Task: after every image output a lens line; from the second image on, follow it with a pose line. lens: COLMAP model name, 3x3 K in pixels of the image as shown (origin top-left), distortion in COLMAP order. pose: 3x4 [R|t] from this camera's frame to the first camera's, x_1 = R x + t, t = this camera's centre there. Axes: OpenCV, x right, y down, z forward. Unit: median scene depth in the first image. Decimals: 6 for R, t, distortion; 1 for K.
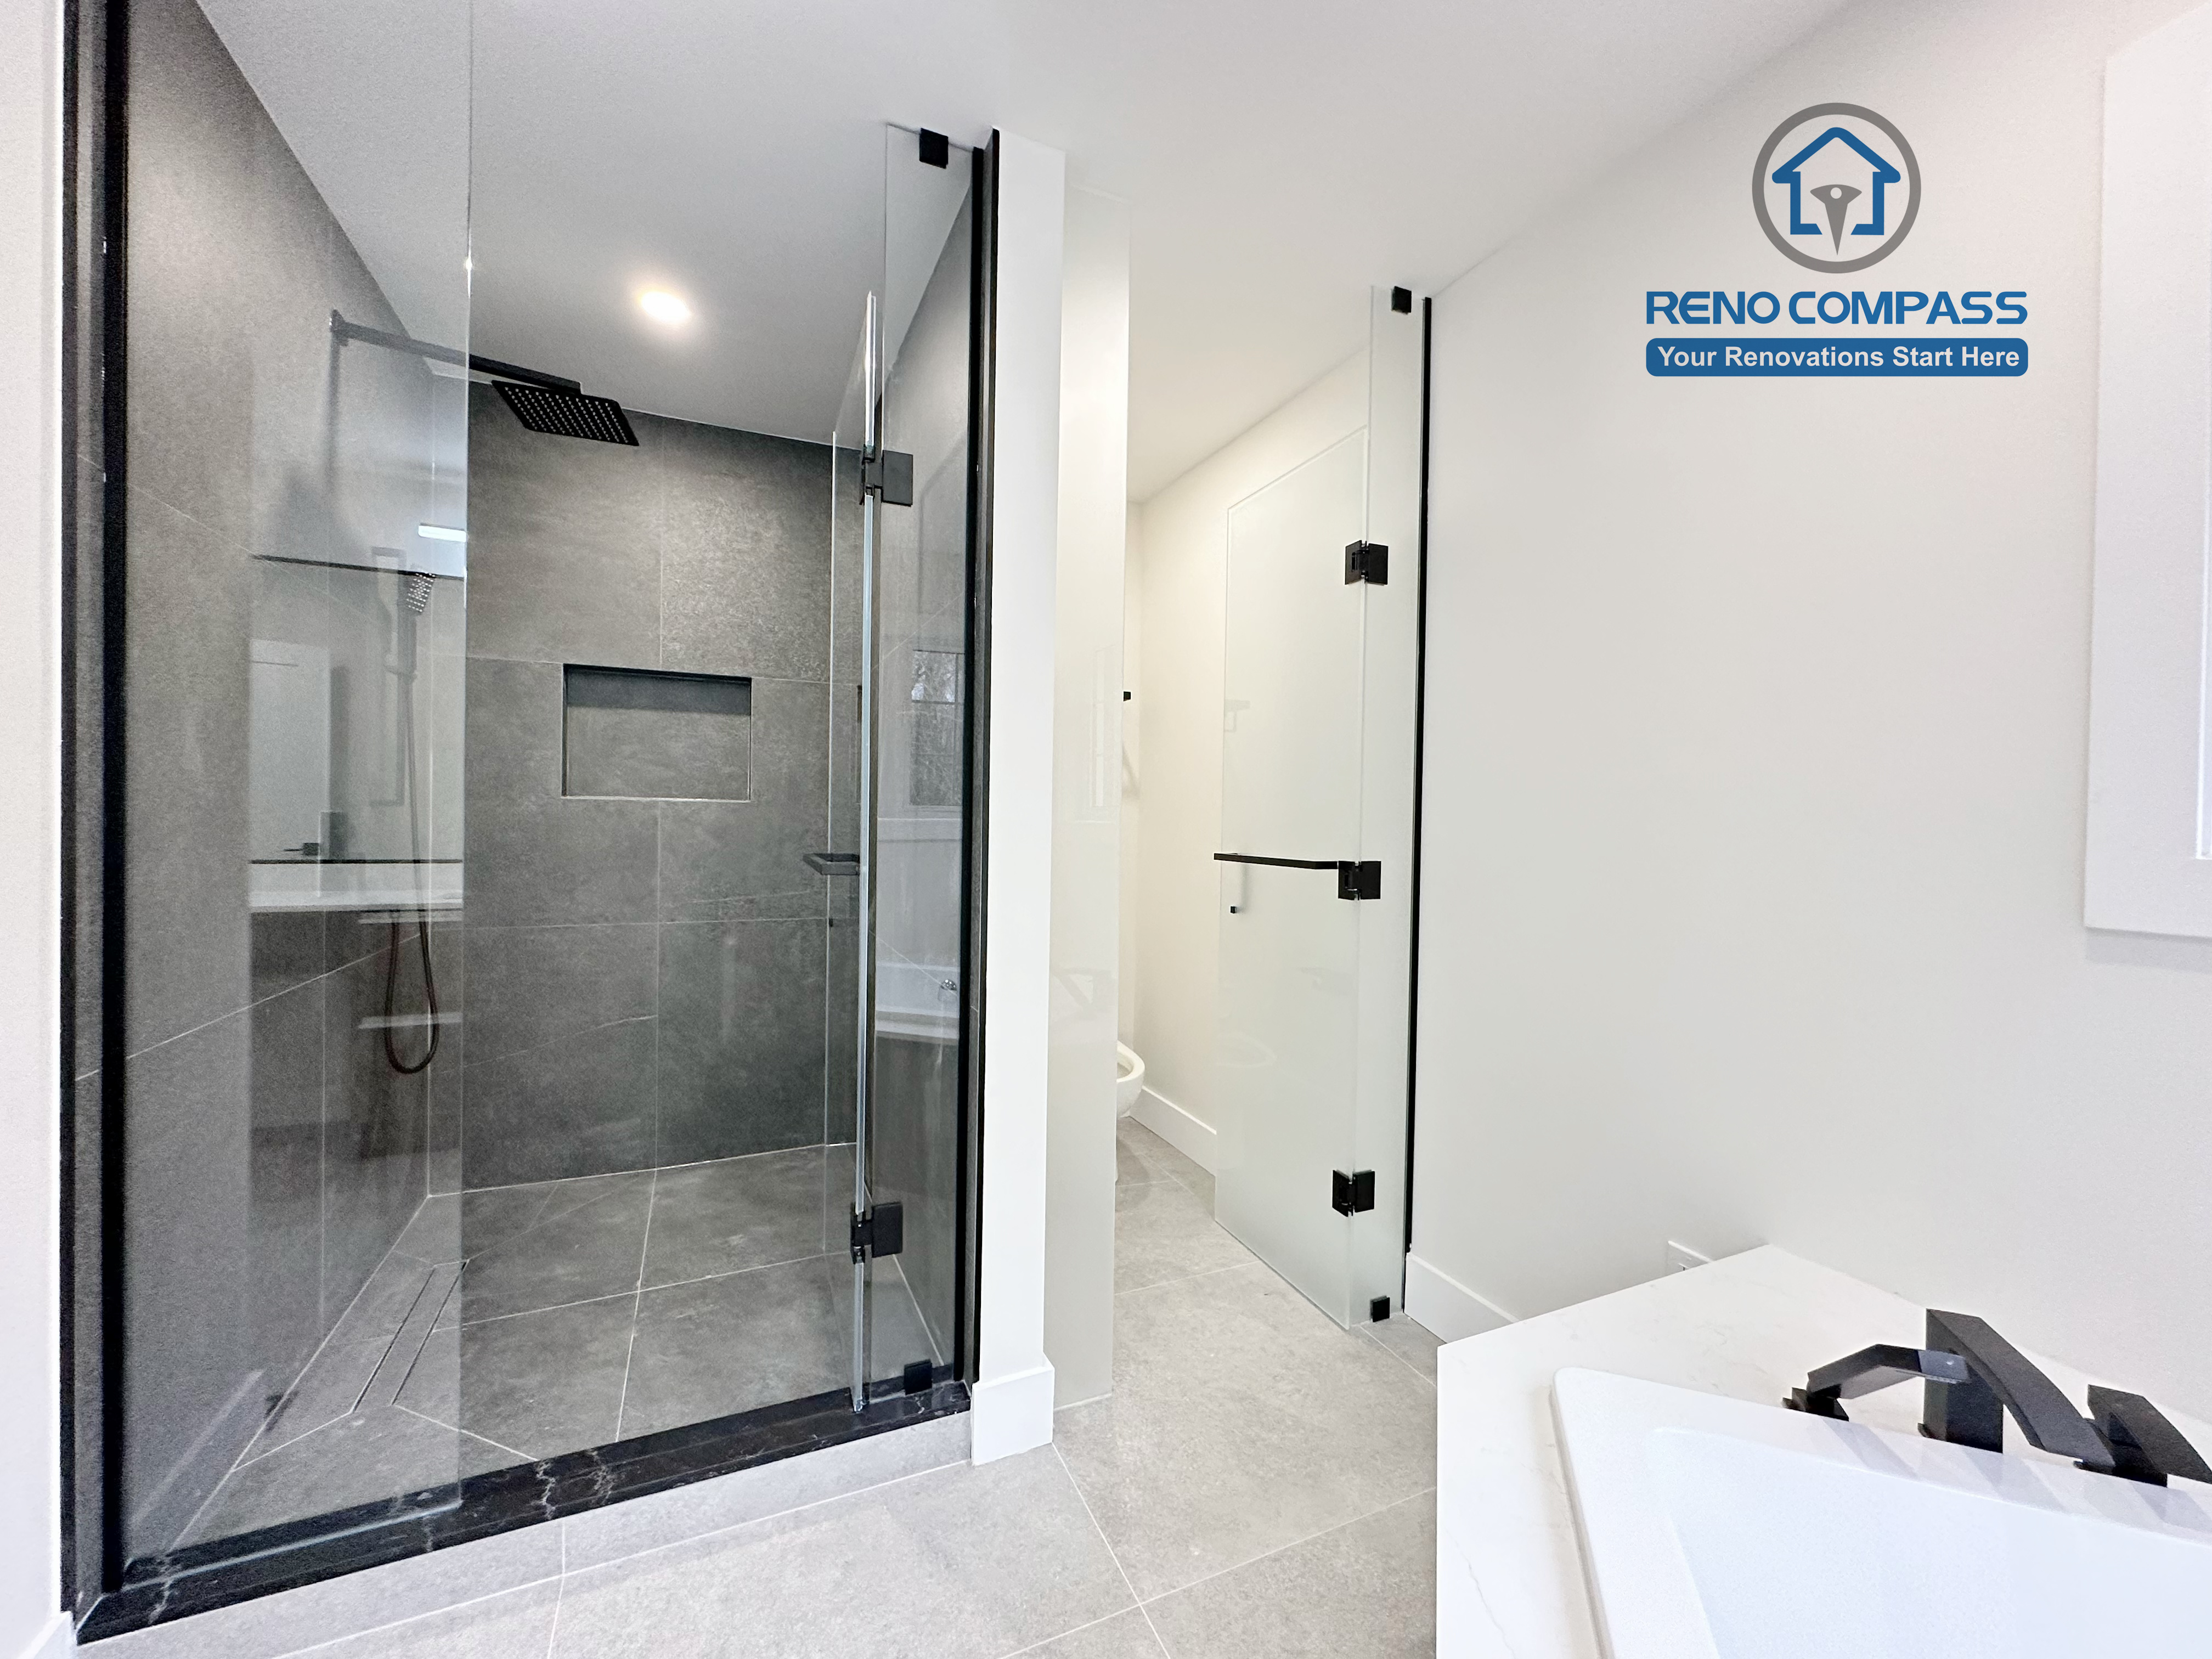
lens RADIAL K [[881.7, 0, 1106.0], [0, 881.7, 830.0], [0, 0, 1]] dist [-0.003170, 0.000413]
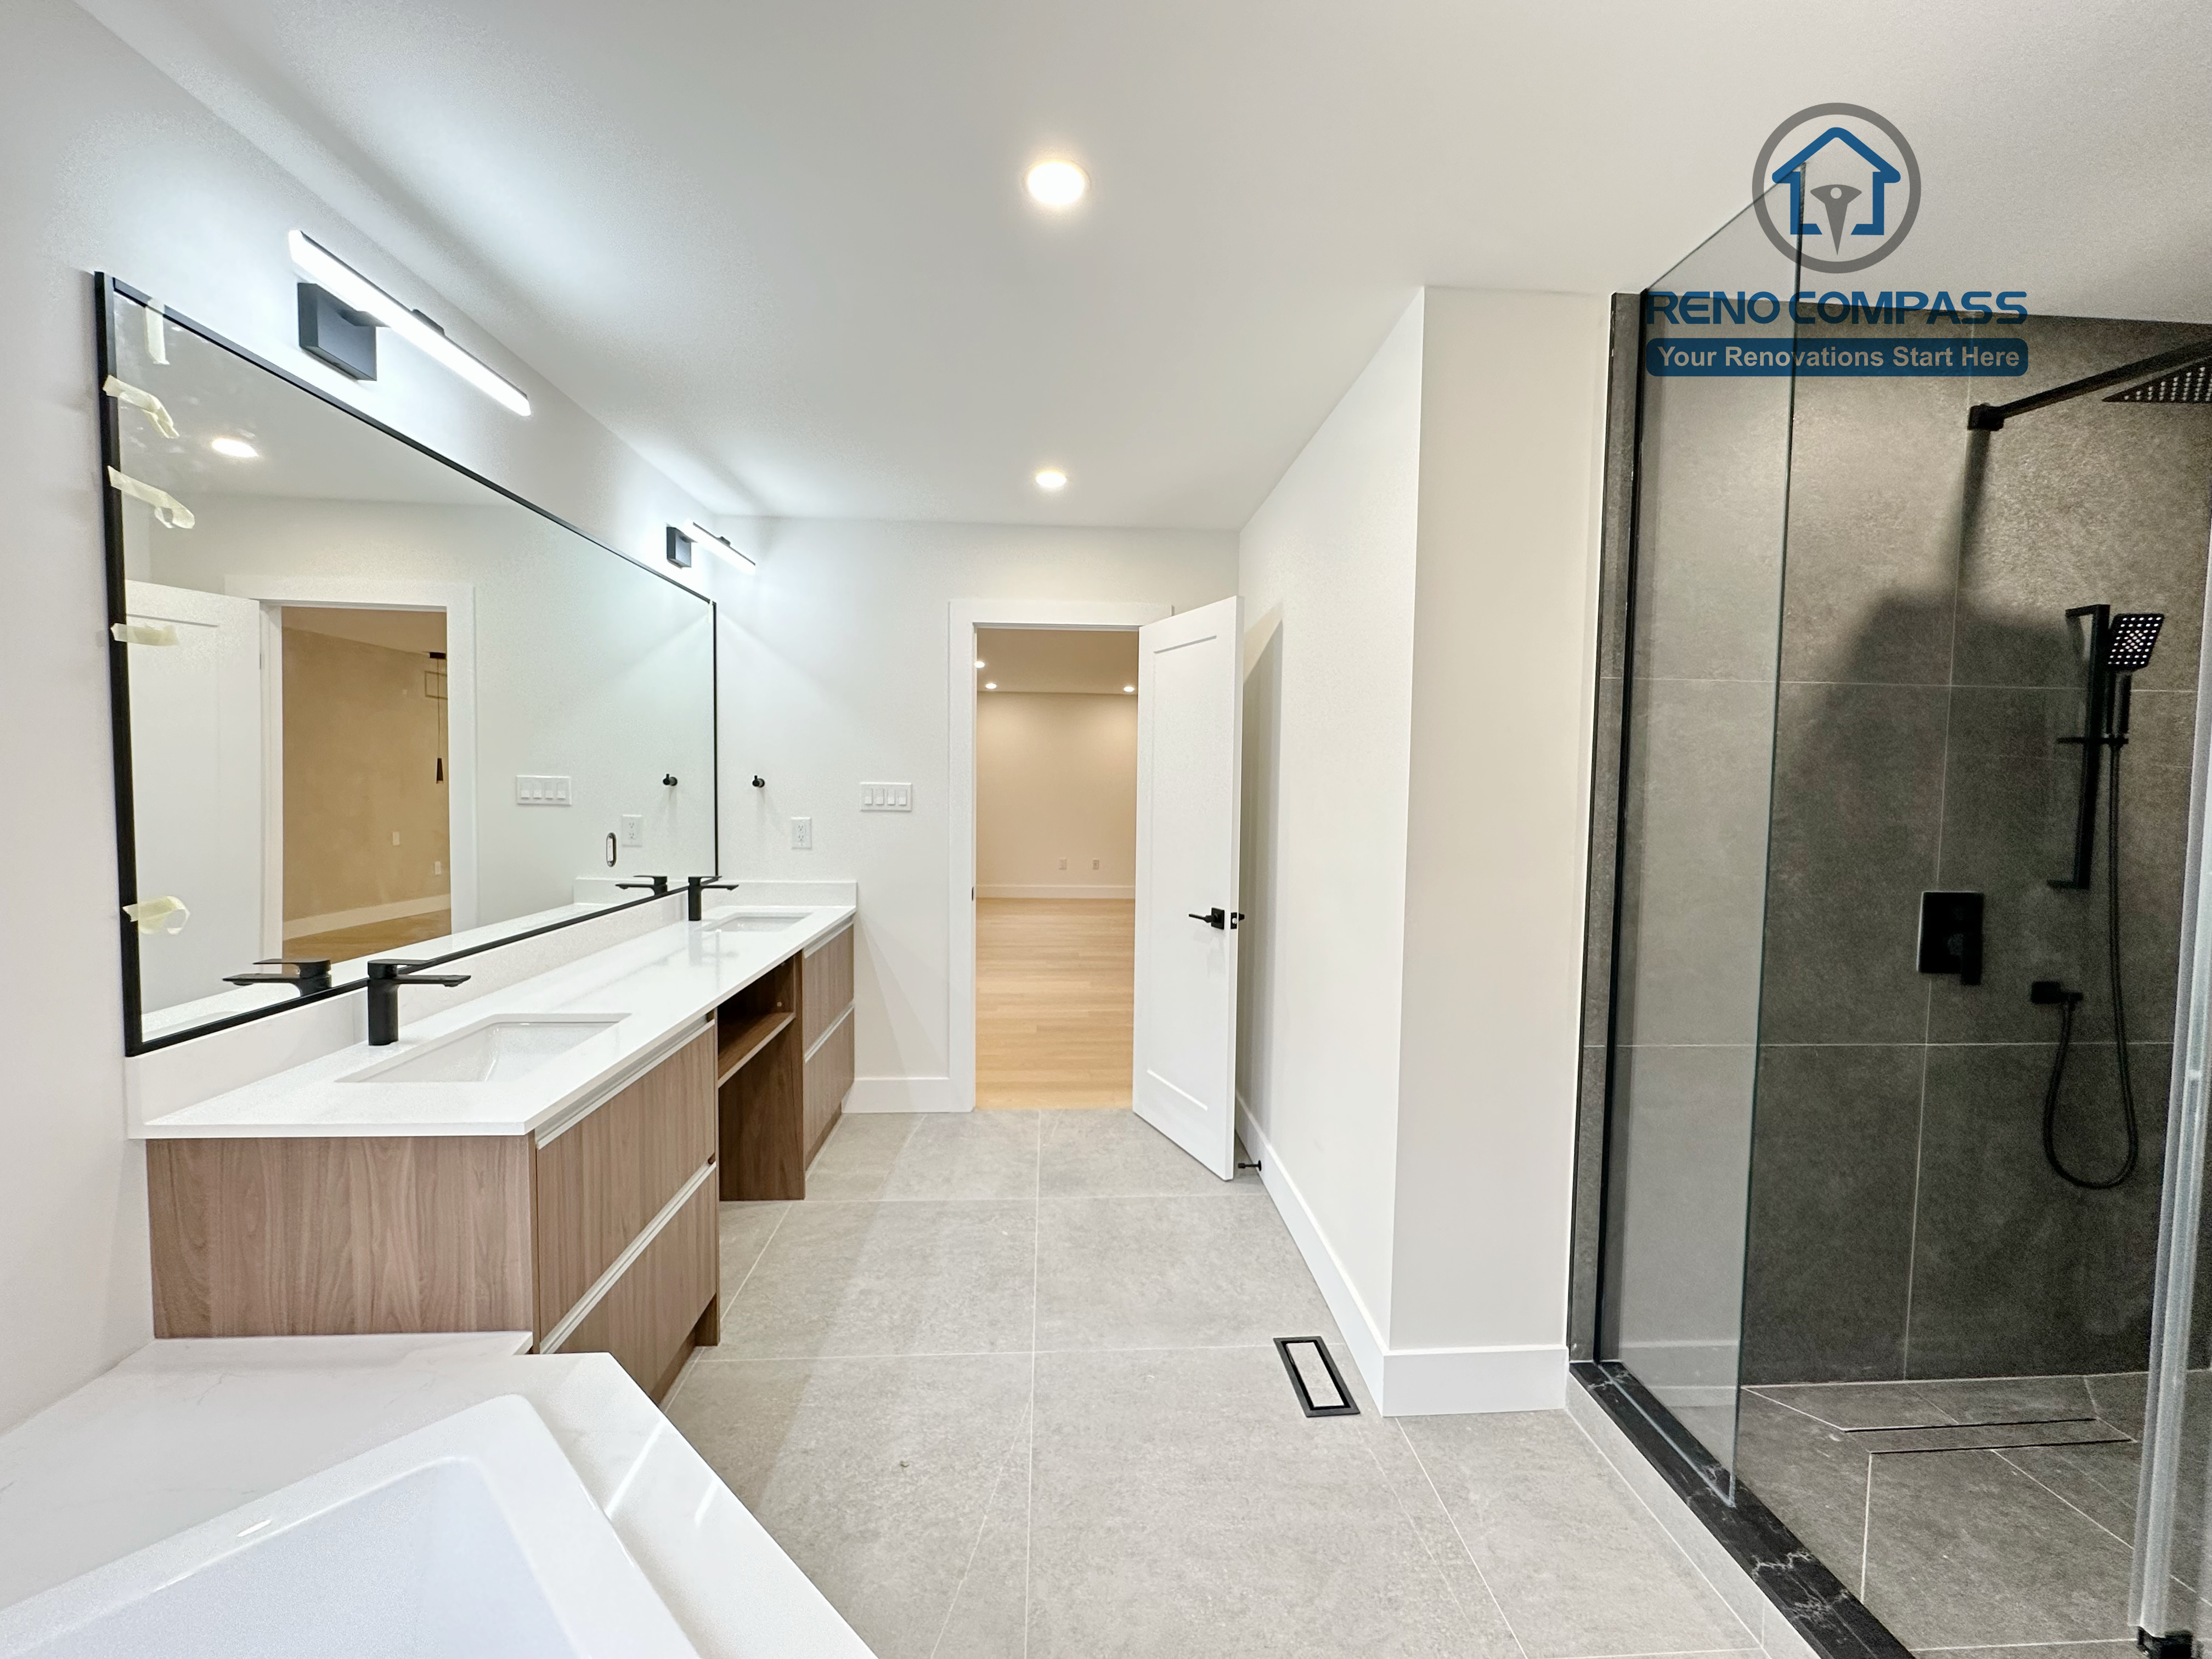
lens RADIAL K [[881.7, 0, 1106.0], [0, 881.7, 830.0], [0, 0, 1]] dist [-0.003170, 0.000413]
pose [[-0.351566, 0.028638, -0.935725, 0.502838], [-0.032023, 0.998579, 0.042593, -0.119431], [0.935615, 0.044939, -0.350149, 0.486297]]
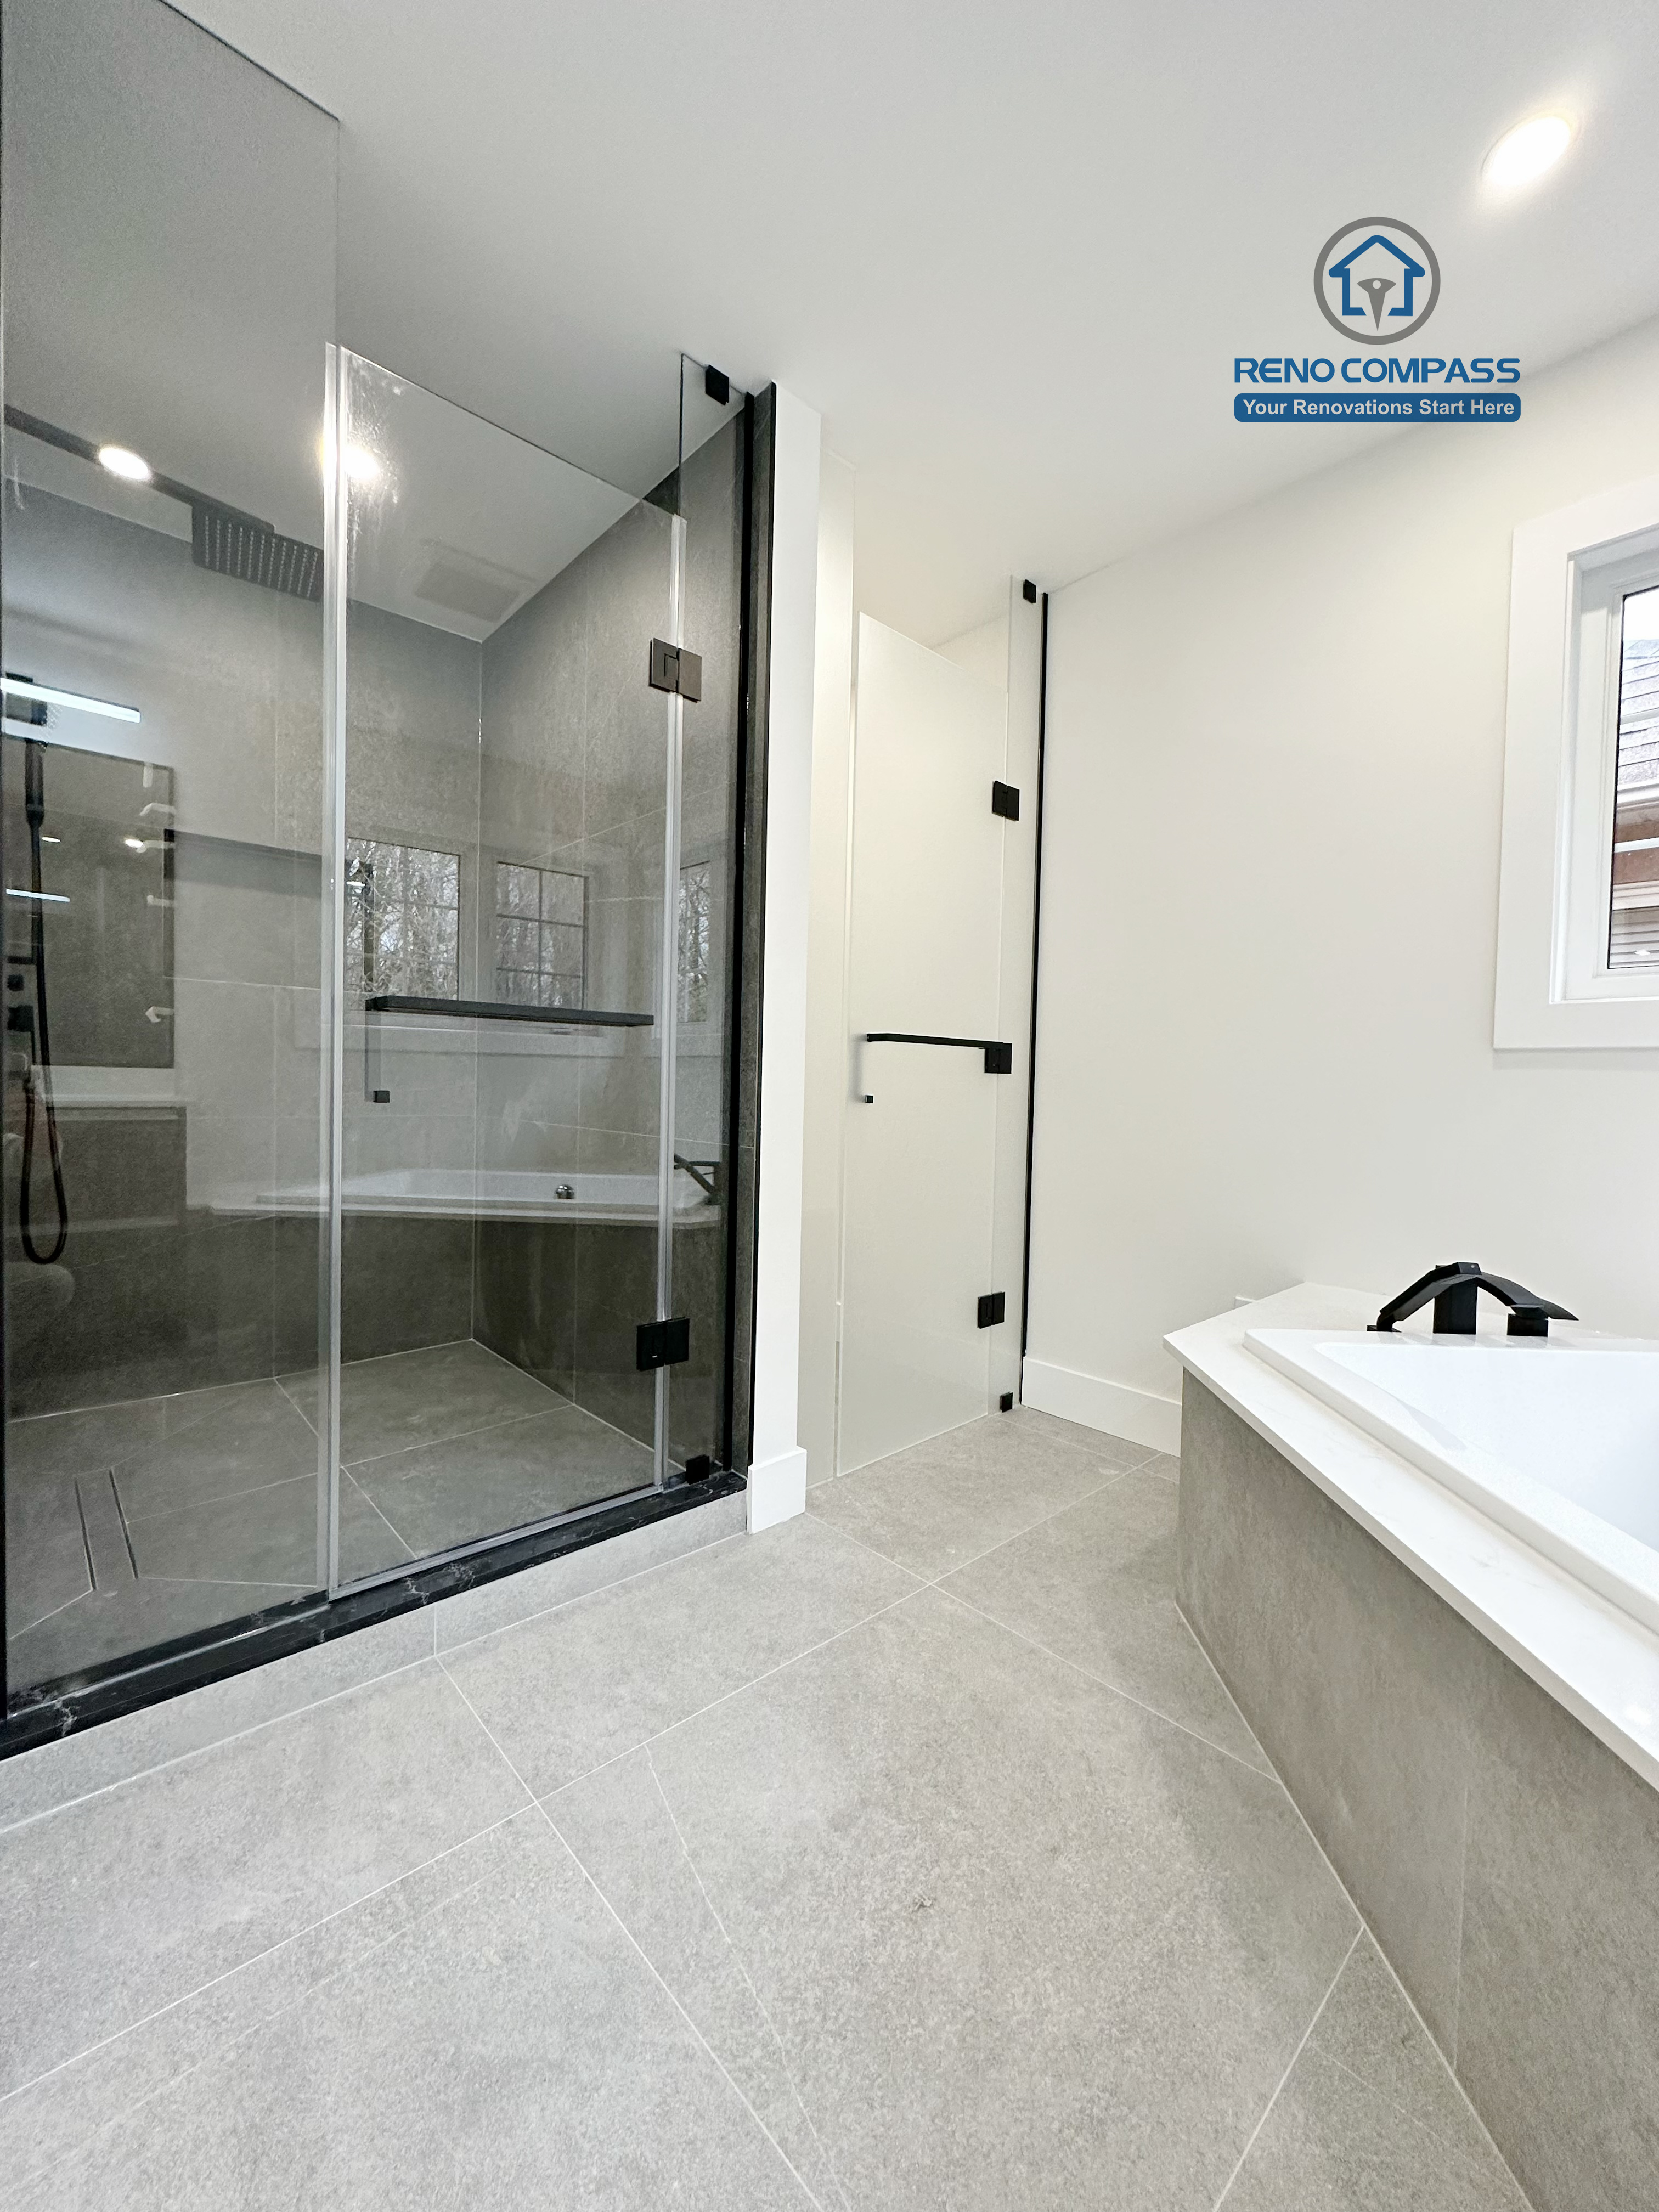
lens RADIAL K [[883.5, 0, 829.5], [0, 883.5, 1106.0], [0, 0, 1]] dist [-0.003148, 0.000306]
pose [[0.949719, -0.004107, 0.313077, -0.406899], [-0.002245, 0.999799, 0.019925, 0.124910], [-0.313096, -0.019626, 0.949519, -0.135493]]
